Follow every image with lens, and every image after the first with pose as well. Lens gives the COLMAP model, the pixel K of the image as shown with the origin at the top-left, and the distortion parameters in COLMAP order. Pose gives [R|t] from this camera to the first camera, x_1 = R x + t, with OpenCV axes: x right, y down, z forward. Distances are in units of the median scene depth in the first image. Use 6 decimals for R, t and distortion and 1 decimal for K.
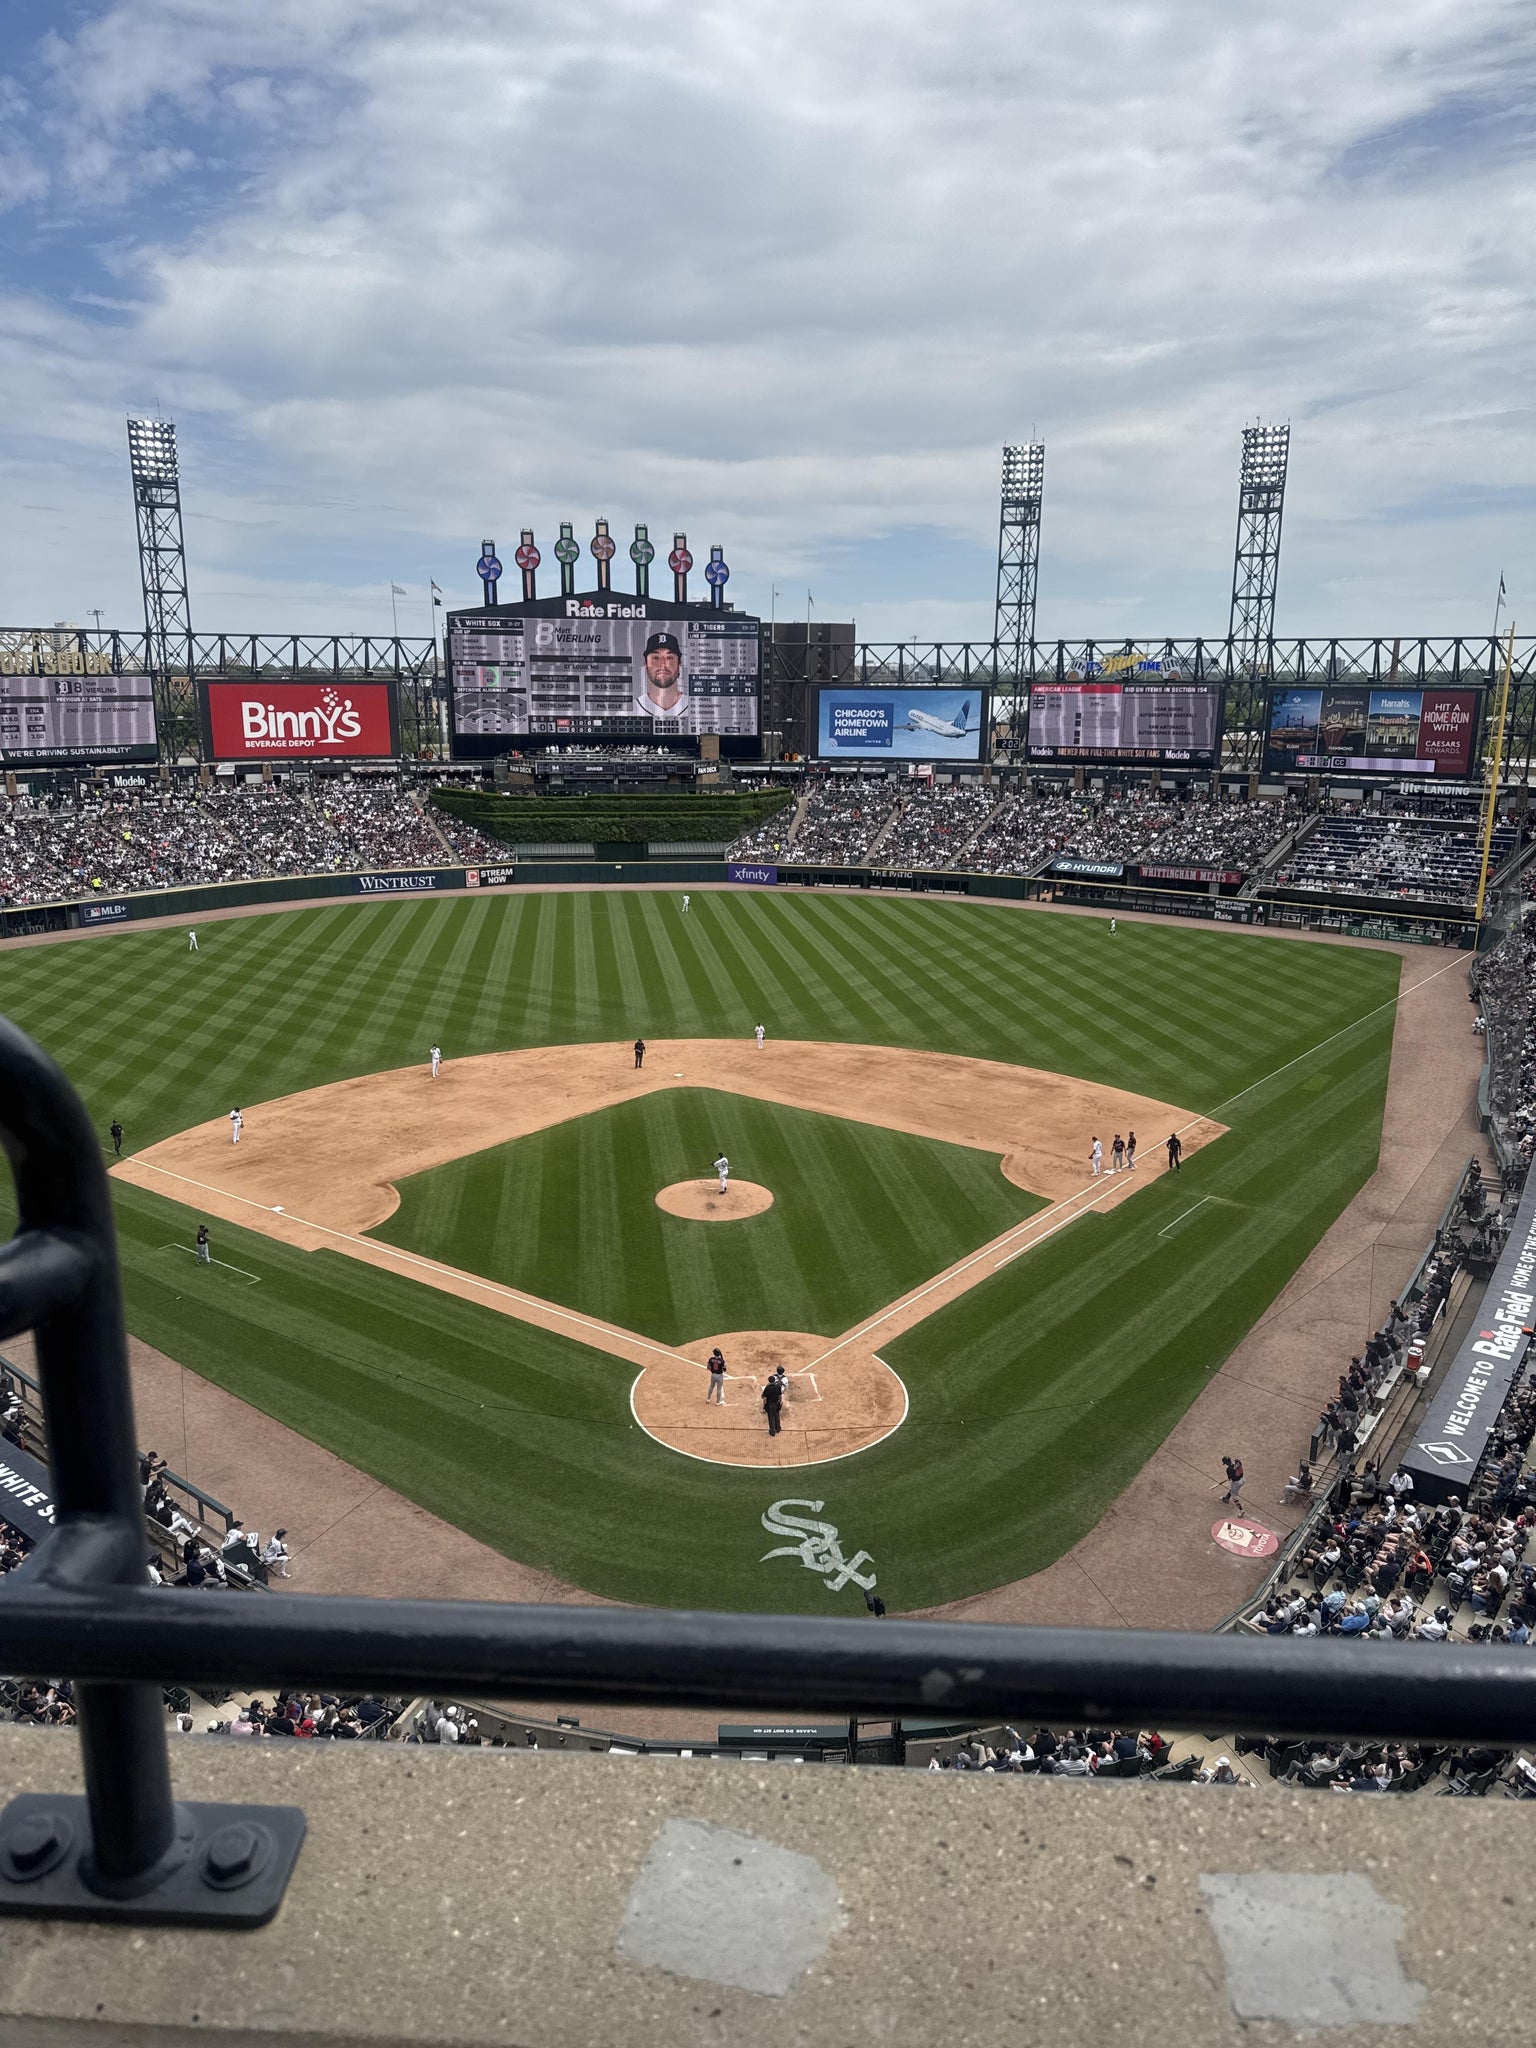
lens RADIAL K [[1419.5, 0, 783.4], [0, 1419.5, 1040.5], [0, 0, 1]] dist [0.100607, -0.079064]
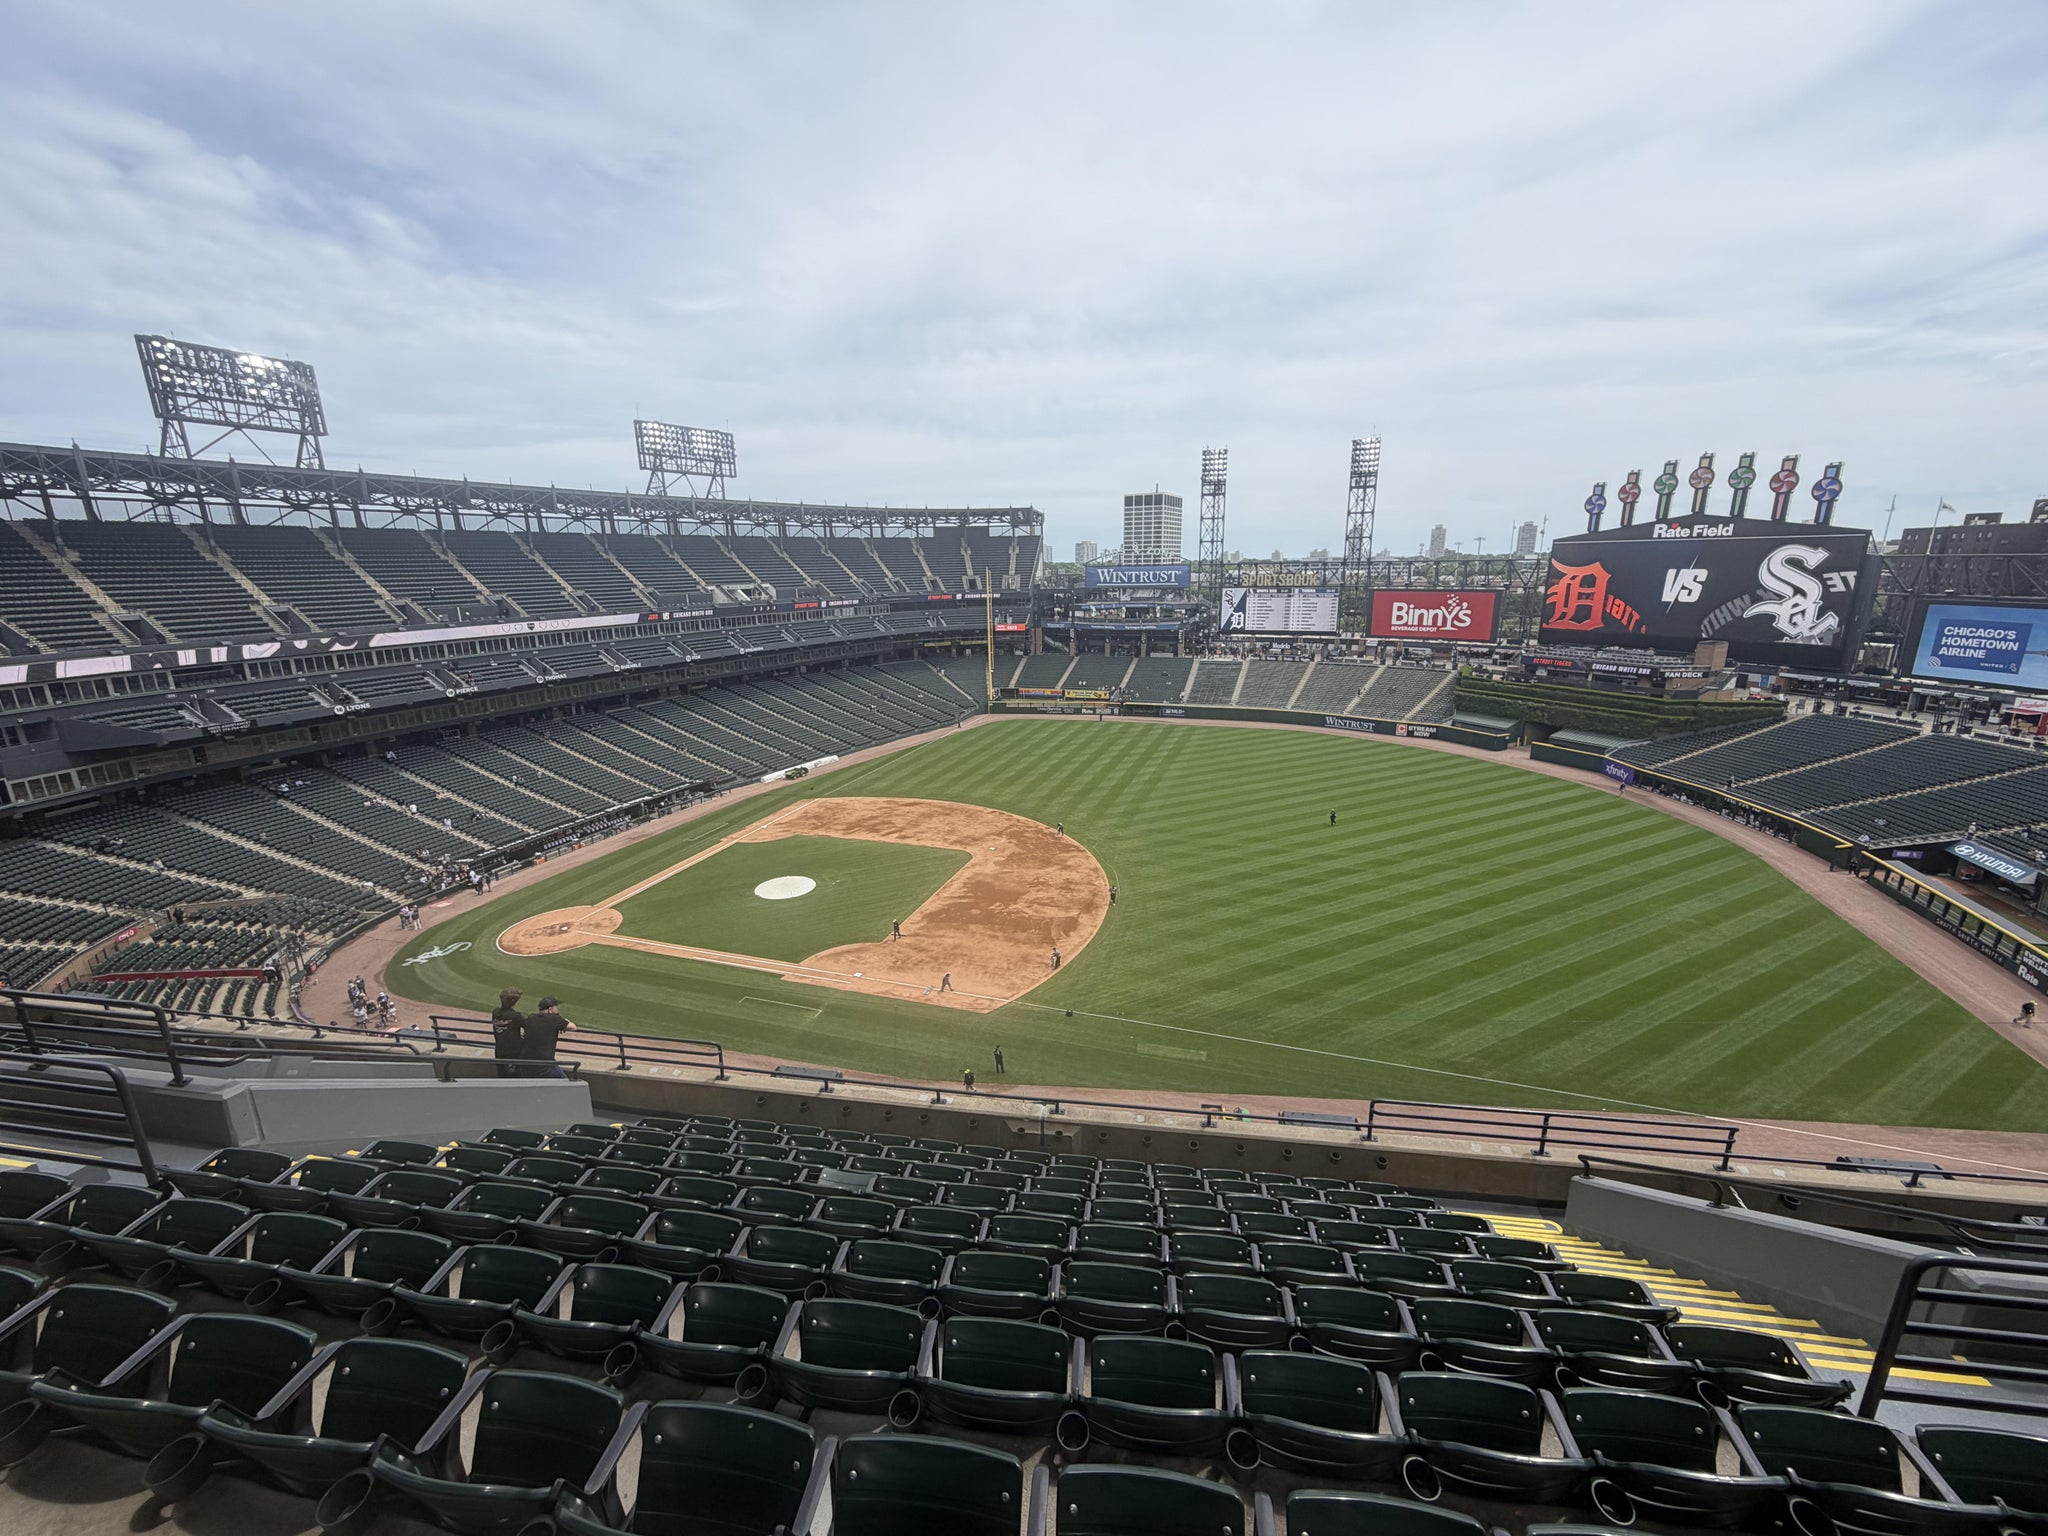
lens RADIAL K [[809.9, 0, 1006.1], [0, 809.9, 775.9], [0, 0, 1]] dist [-0.009802, 0.001359]
pose [[0.305182, 0.232892, -0.923377, 0.392925], [-0.215255, 0.961409, 0.171341, -0.111752], [0.927647, 0.146471, 0.343536, 0.319175]]
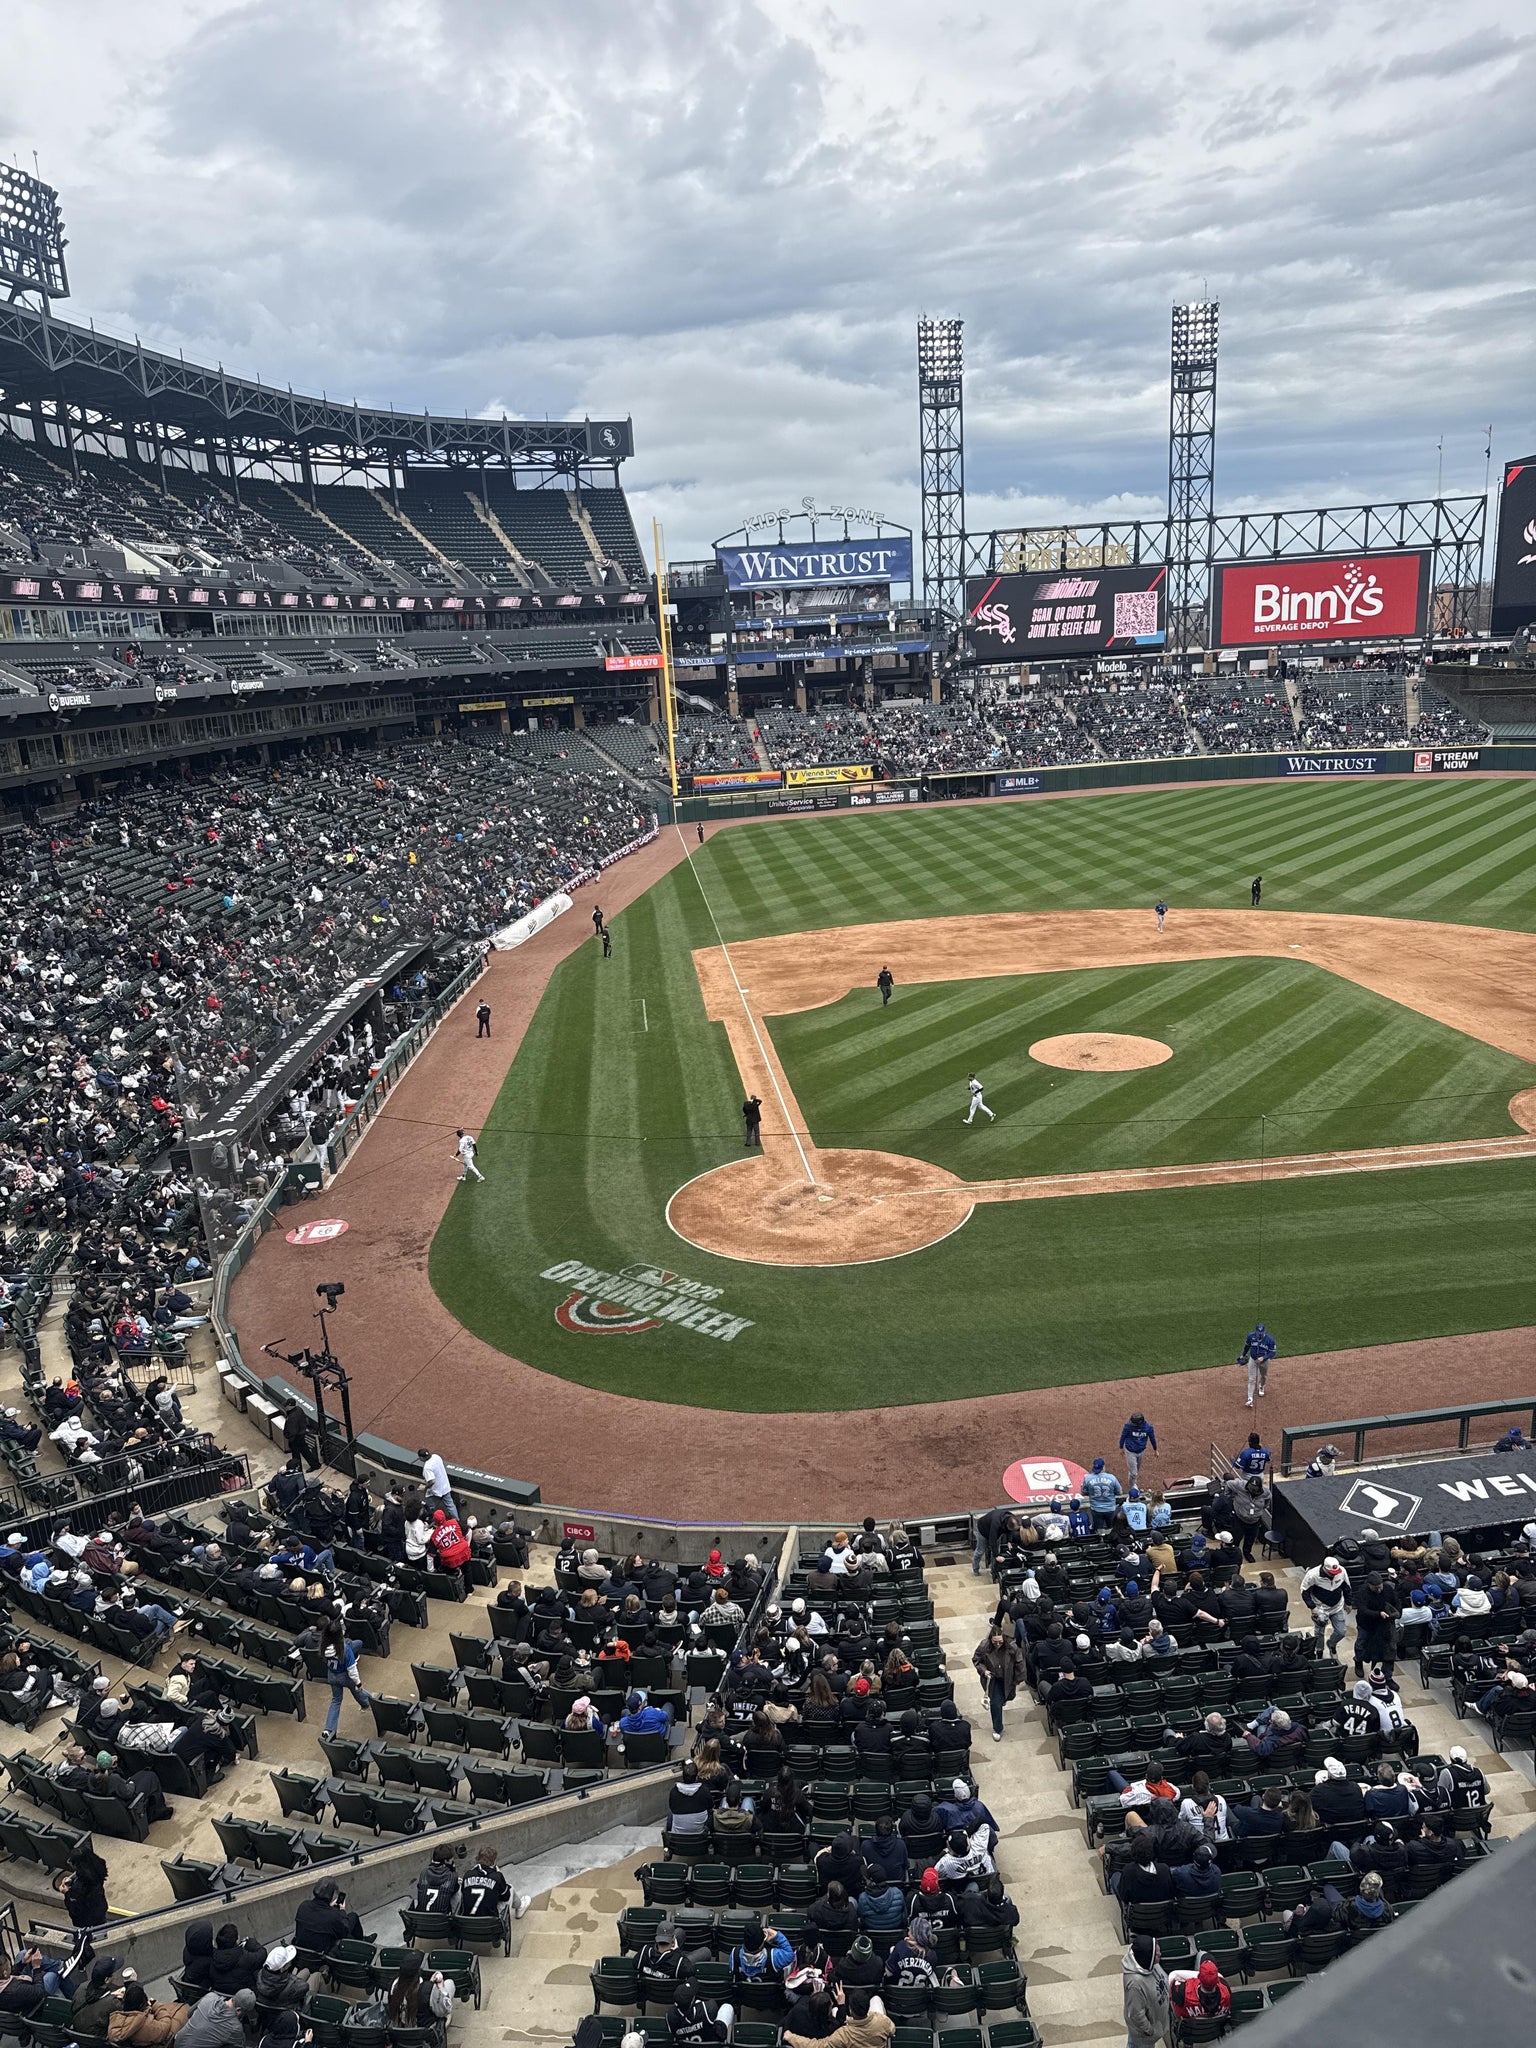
lens RADIAL K [[1450.0, 0, 748.5], [0, 1450.0, 1043.2], [0, 0, 1]] dist [0.040665, -0.041593]
pose [[0.670419, 0.155774, -0.725446, 0.163954], [-0.123708, 0.987495, 0.097719, 0.017445], [0.731597, 0.024231, 0.681306, 0.087627]]
